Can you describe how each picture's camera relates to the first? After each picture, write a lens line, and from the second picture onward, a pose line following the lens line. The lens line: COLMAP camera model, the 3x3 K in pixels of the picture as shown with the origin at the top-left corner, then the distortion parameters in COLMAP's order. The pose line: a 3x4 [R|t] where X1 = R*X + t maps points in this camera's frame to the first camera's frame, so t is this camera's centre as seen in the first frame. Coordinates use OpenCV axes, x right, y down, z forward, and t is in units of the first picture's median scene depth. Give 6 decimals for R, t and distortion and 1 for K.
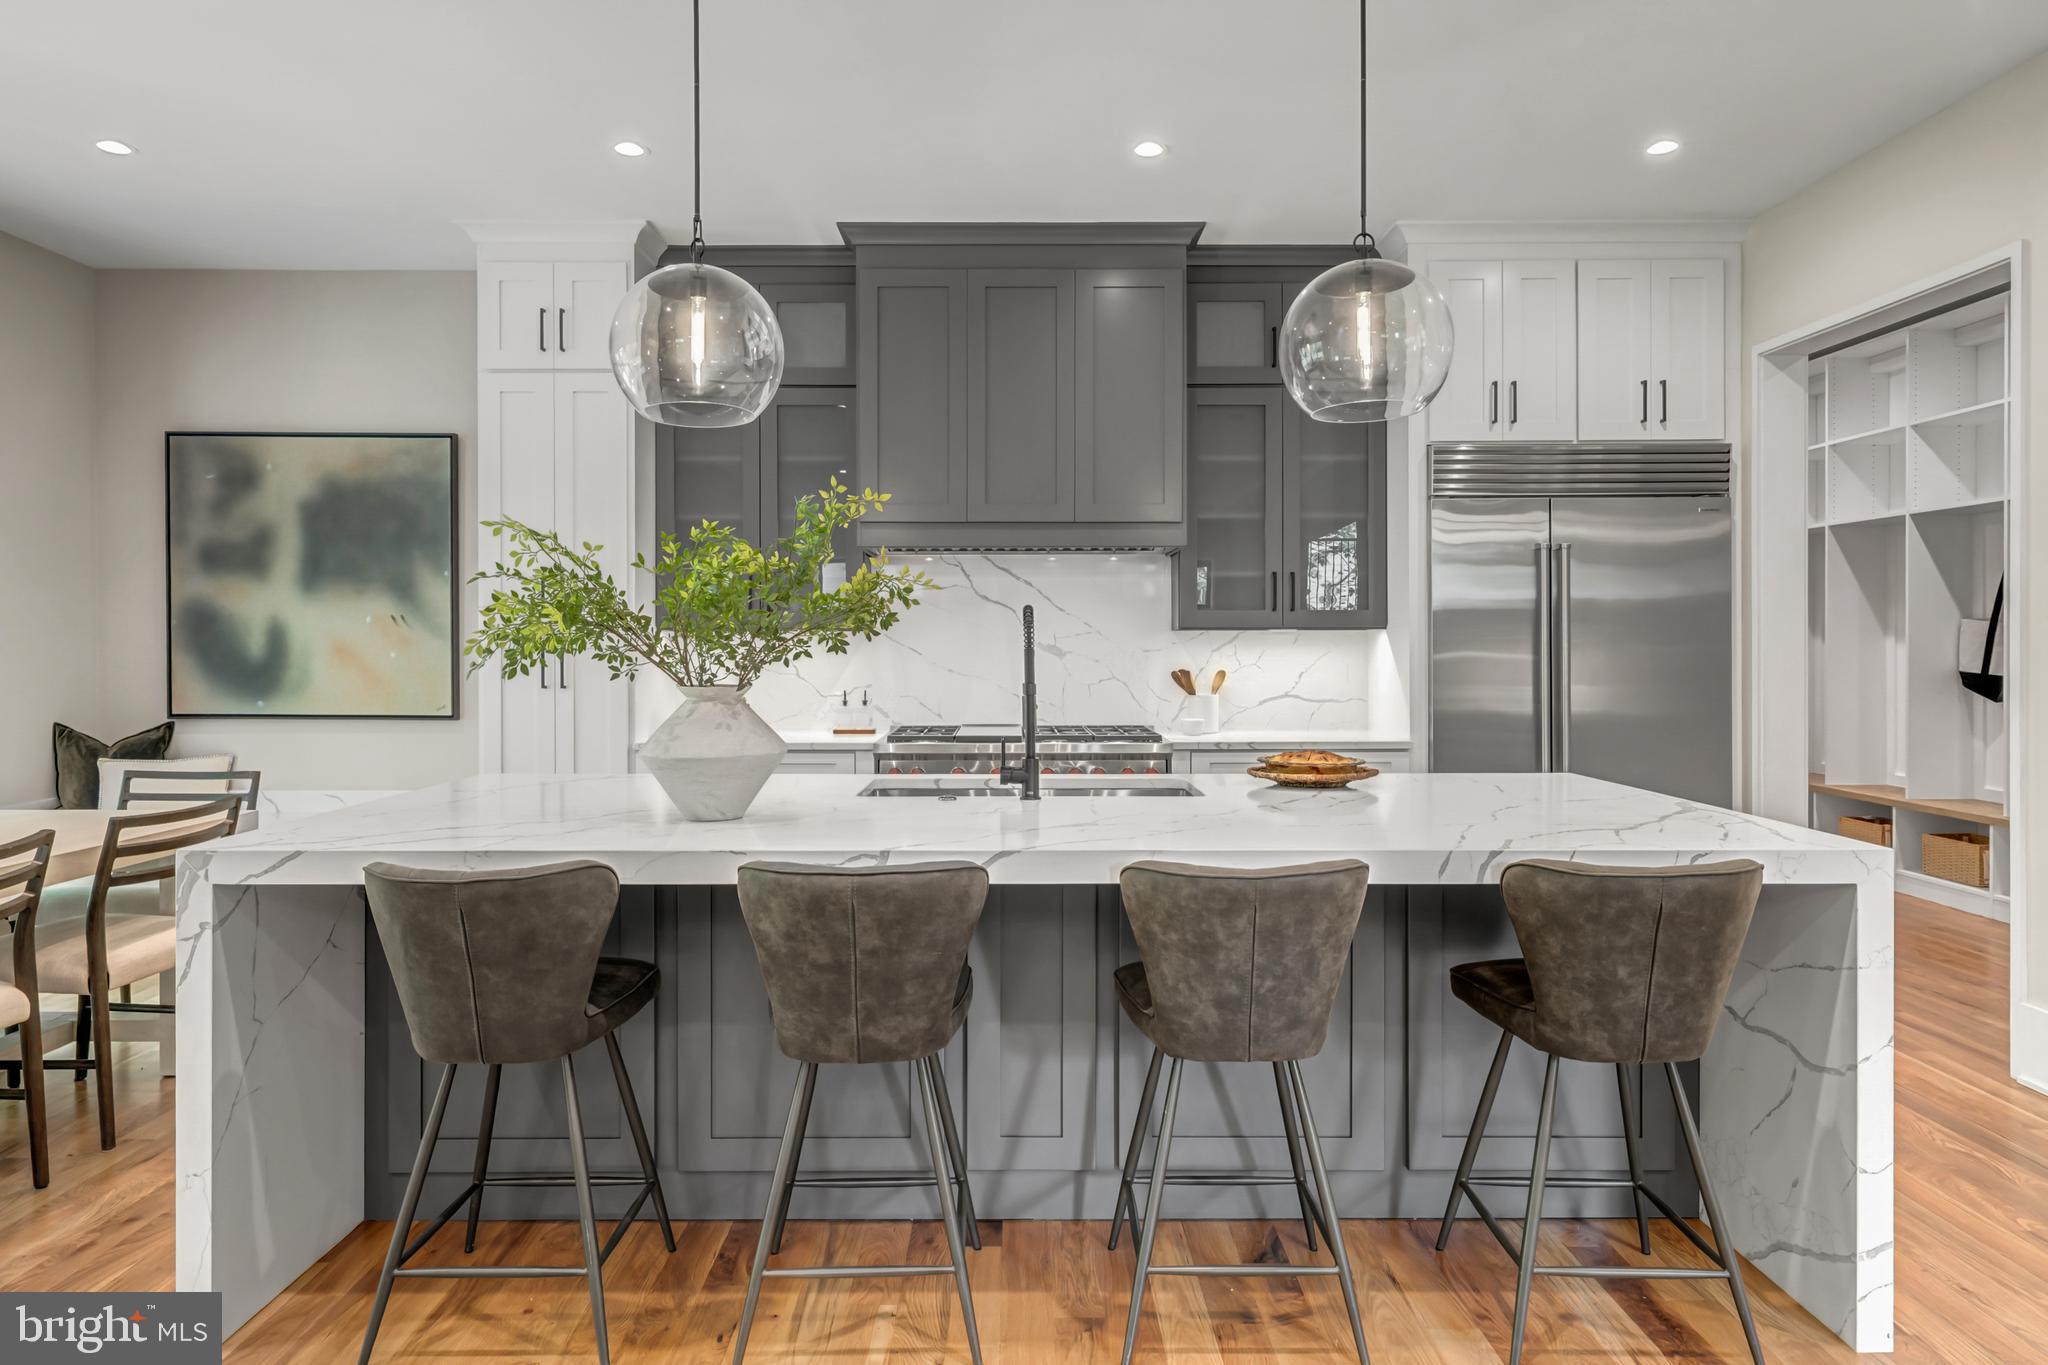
lens RADIAL K [[1213.4, 0, 1005.4], [0, 1213.4, 641.6], [0, 0, 1]] dist [0.003805, -0.001996]
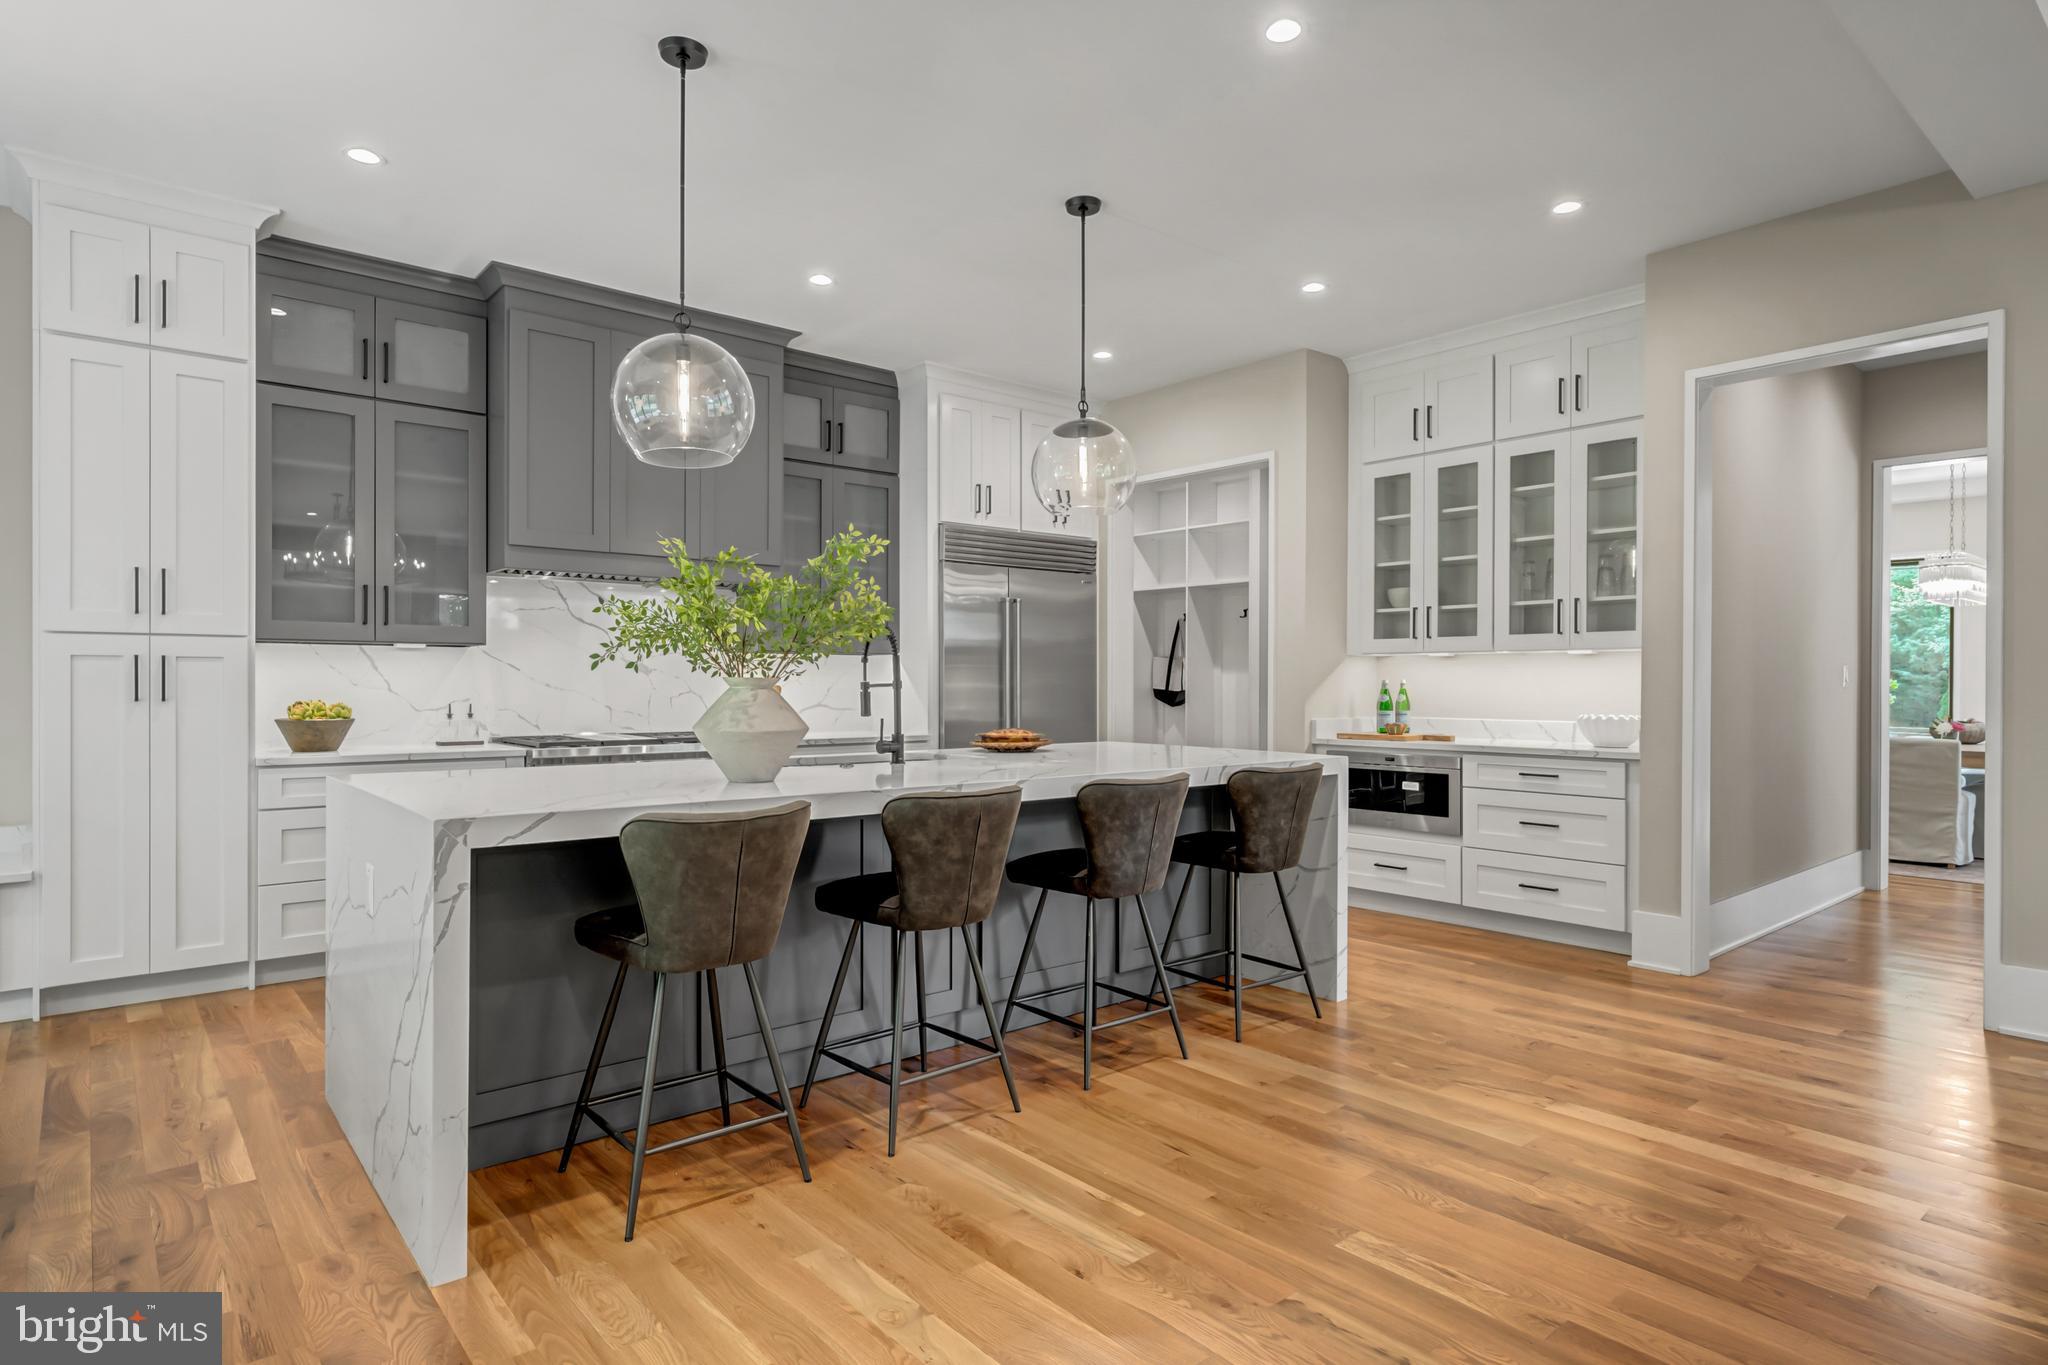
lens RADIAL K [[1105.2, 0, 1017.5], [0, 1105.2, 676.9], [0, 0, 1]] dist [-0.001759, -0.001408]
pose [[0.764790, 0.007703, 0.644234, -0.793038], [-0.006372, 0.999970, -0.004392, 0.039848], [-0.644248, -0.000746, 0.764816, -0.069223]]
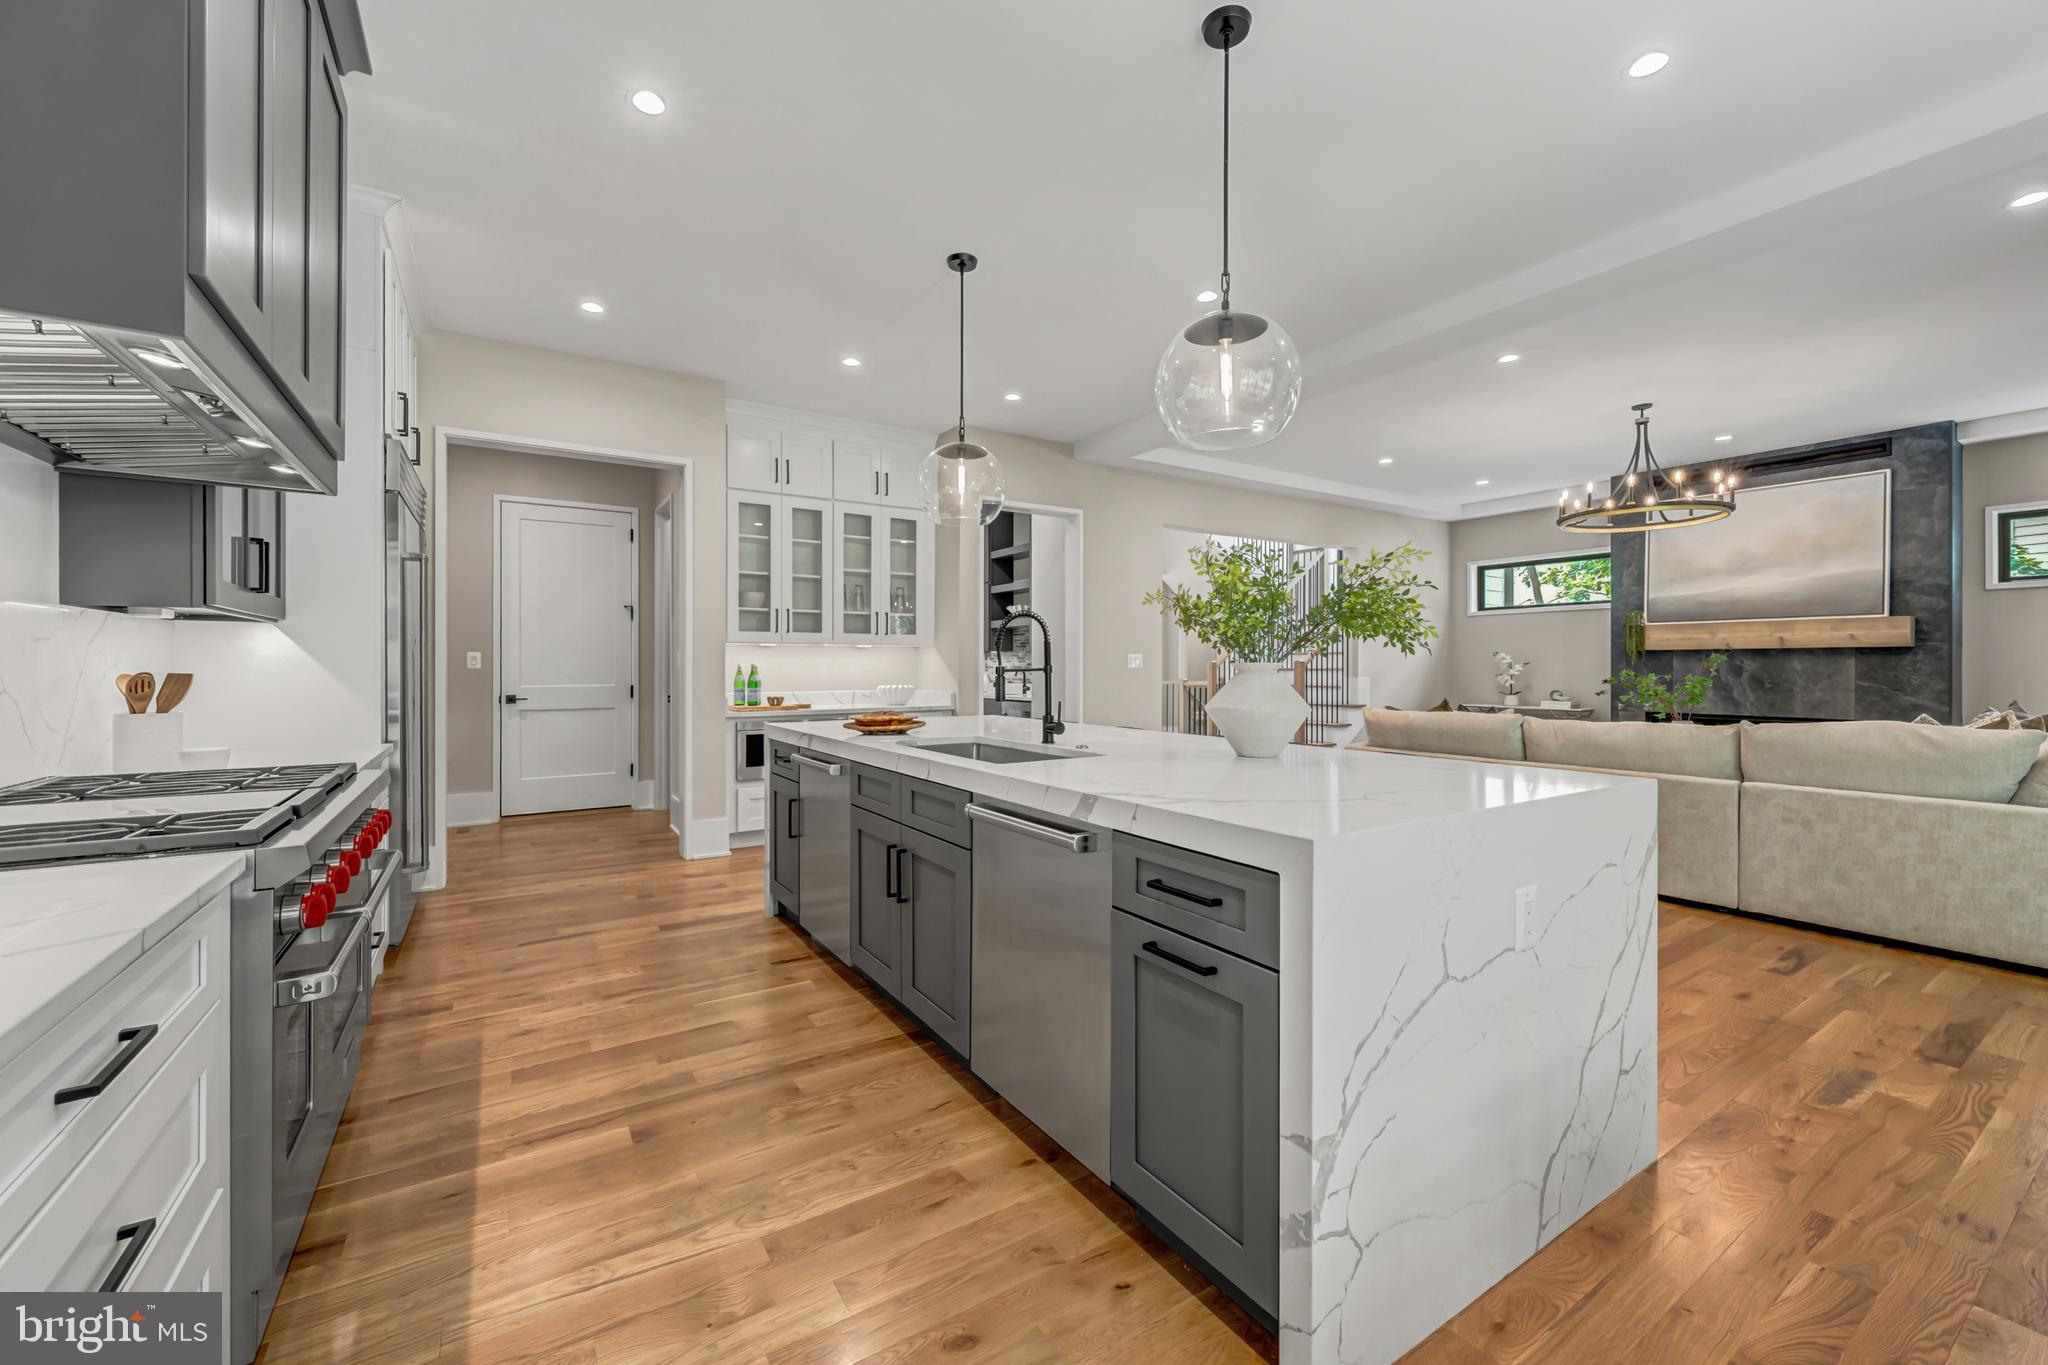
lens RADIAL K [[807.5, 0, 1021.3], [0, 807.5, 669.0], [0, 0, 1]] dist [0.002498, 0.000065]
pose [[-0.544492, -0.000031, 0.838766, -0.910182], [0.003286, 0.999992, 0.002171, 0.042261], [-0.838759, 0.003939, -0.544488, 1.781553]]
